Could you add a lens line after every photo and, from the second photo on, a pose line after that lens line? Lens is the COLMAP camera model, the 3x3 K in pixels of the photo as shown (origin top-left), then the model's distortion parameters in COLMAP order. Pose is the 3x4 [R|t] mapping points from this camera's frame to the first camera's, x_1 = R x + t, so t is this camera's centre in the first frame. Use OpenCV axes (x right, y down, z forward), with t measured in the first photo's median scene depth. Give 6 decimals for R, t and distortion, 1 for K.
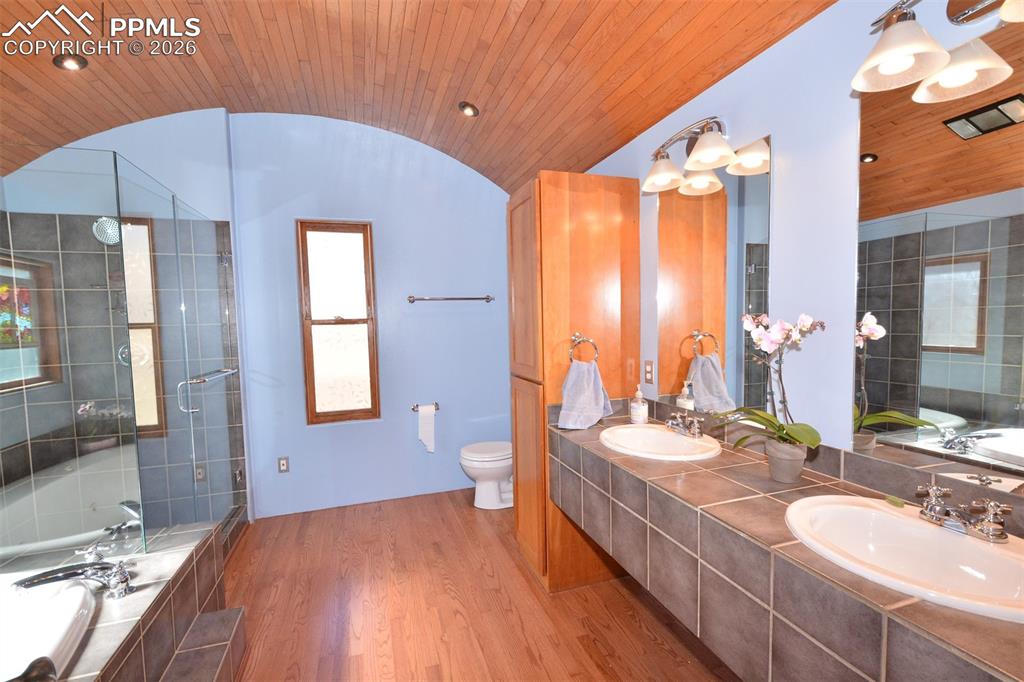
lens RADIAL K [[445.5, 0, 510.6], [0, 445.5, 346.9], [0, 0, 1]] dist [0.004945, -0.004270]
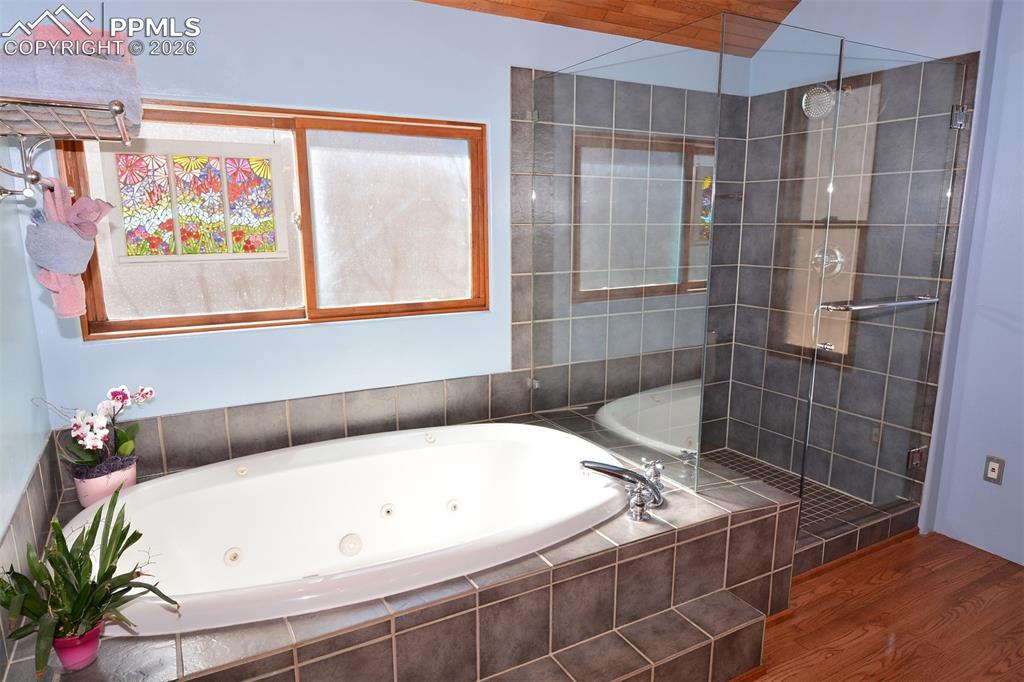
lens RADIAL K [[646.8, 0, 512.3], [0, 646.8, 344.4], [0, 0, 1]] dist [-0.005267, -0.001397]
pose [[0.188650, 0.208386, -0.959680, 0.173756], [-0.054795, 0.977938, 0.201580, -0.039294], [0.980514, 0.014558, 0.195907, 0.232603]]
